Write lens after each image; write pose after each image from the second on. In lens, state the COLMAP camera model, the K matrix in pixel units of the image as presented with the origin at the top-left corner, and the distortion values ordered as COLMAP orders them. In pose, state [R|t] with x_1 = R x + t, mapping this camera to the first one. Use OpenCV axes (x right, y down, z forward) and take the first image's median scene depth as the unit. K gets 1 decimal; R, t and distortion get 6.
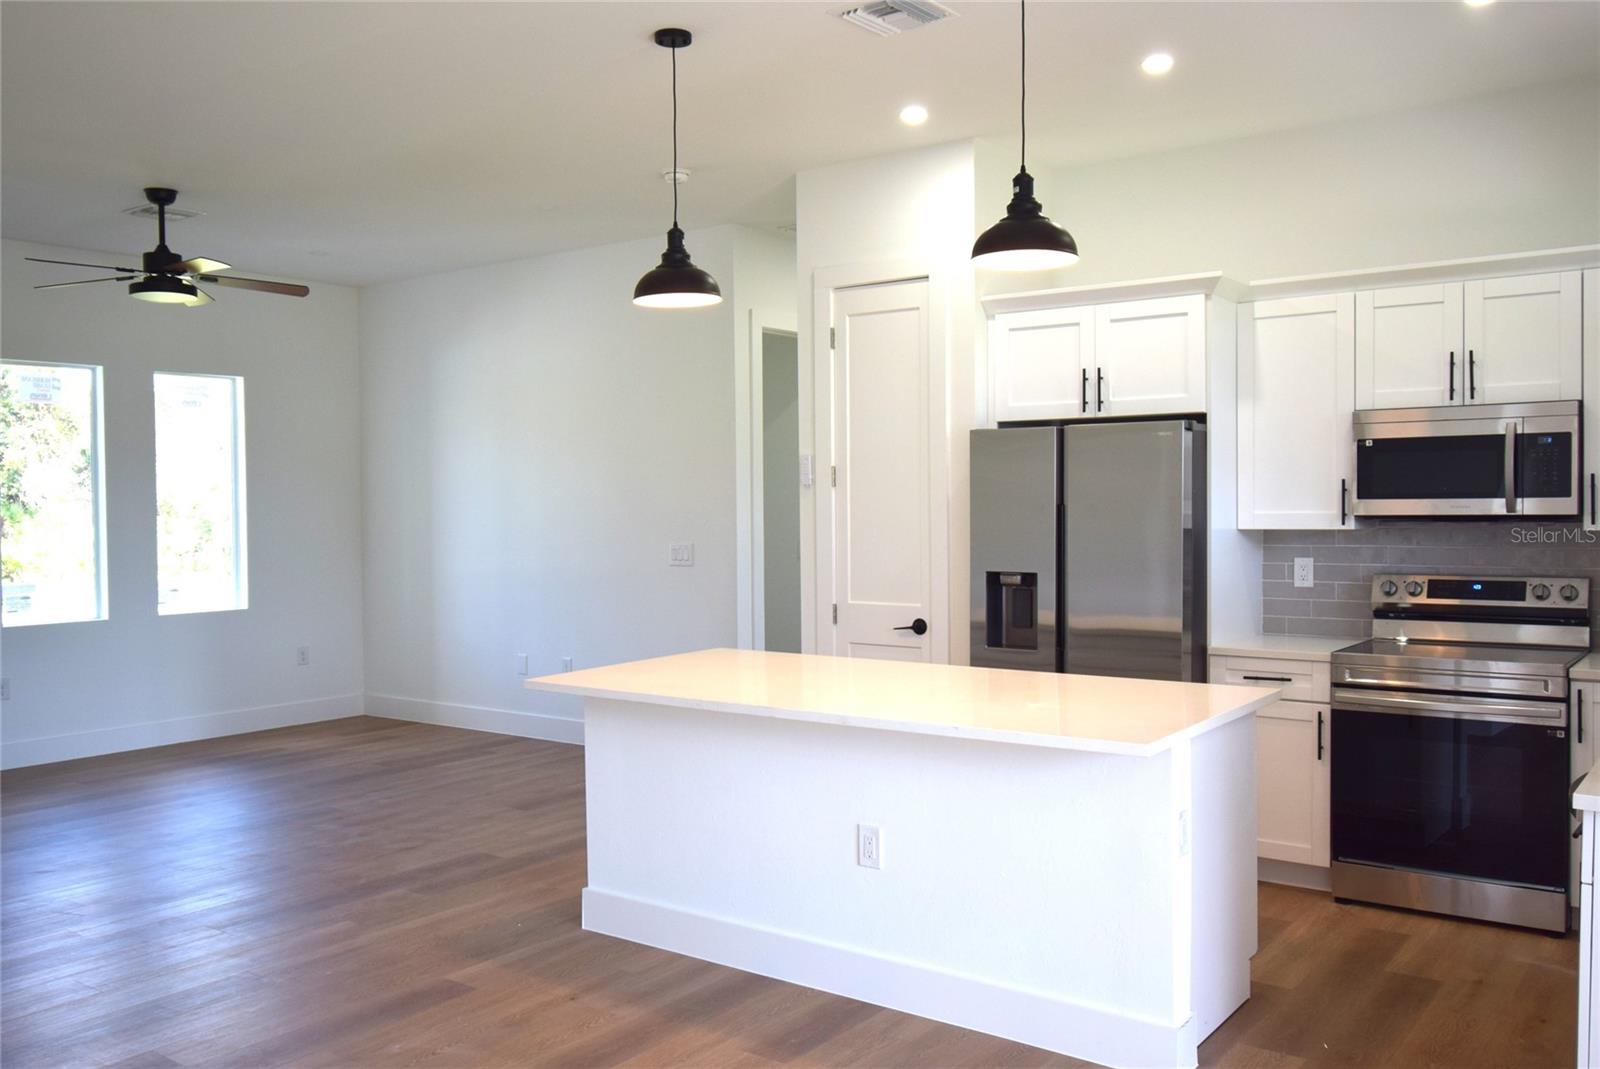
lens RADIAL K [[1347.7, 0, 810.4], [0, 1347.7, 536.2], [0, 0, 1]] dist [0.005537, -0.010736]
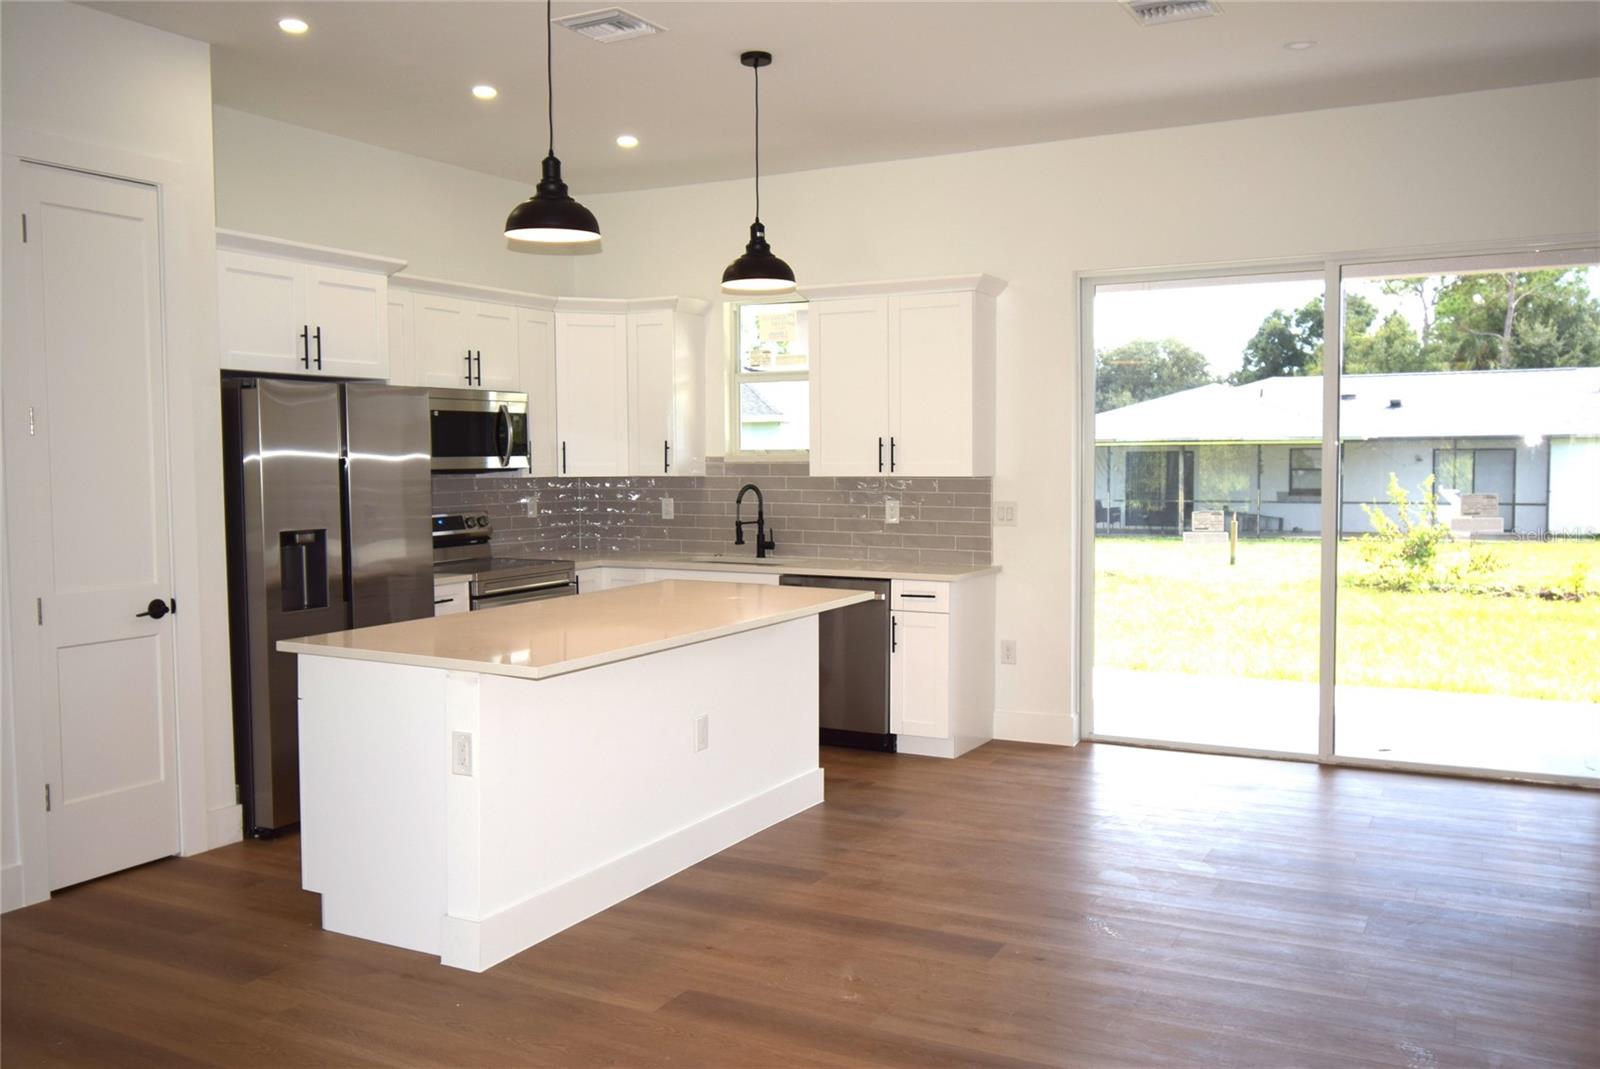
lens RADIAL K [[1336.3, 0, 800.0], [0, 1336.3, 534.5], [0, 0, 1]] dist [0.000297, -0.008336]
pose [[-0.147532, -0.047254, 0.987928, -0.920559], [0.035216, 0.997974, 0.052994, -0.008860], [-0.988430, 0.042609, -0.145569, 0.855641]]
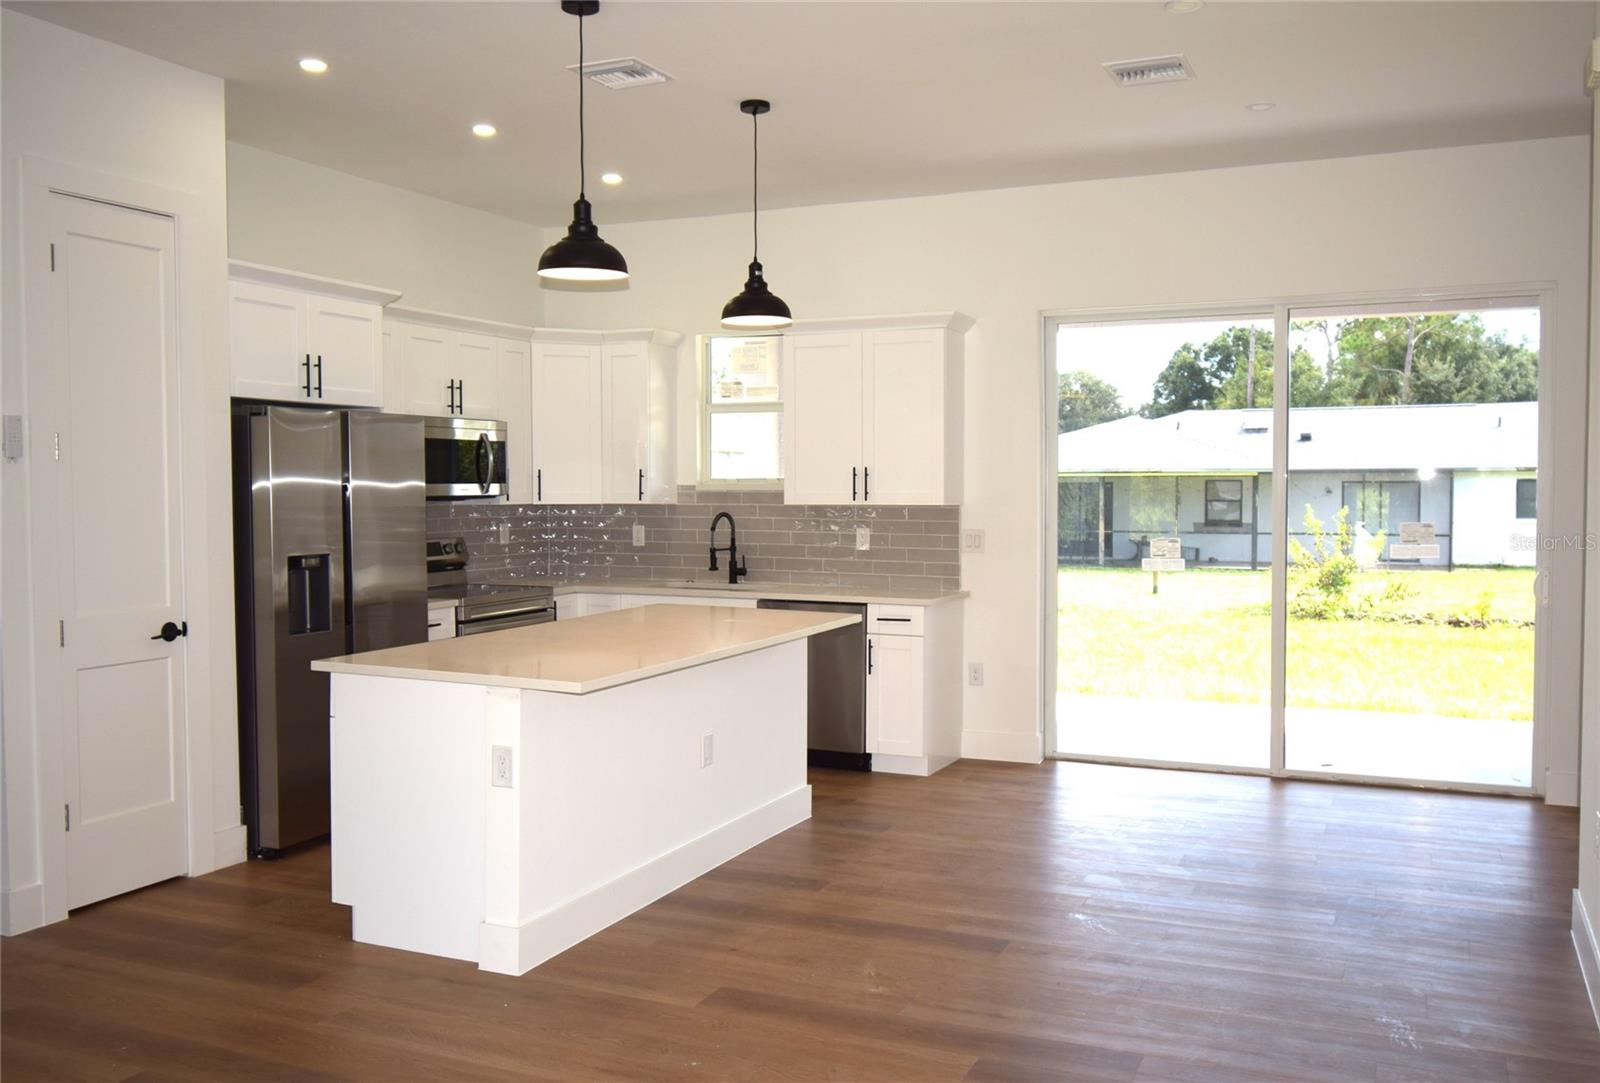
lens RADIAL K [[1353.2, 0, 808.4], [0, 1353.2, 541.7], [0, 0, 1]] dist [0.001171, -0.003223]
pose [[-0.217645, -0.030565, 0.975549, -0.969663], [0.030590, 0.998805, 0.038118, -0.009971], [-0.975549, 0.038138, -0.216450, 0.931607]]
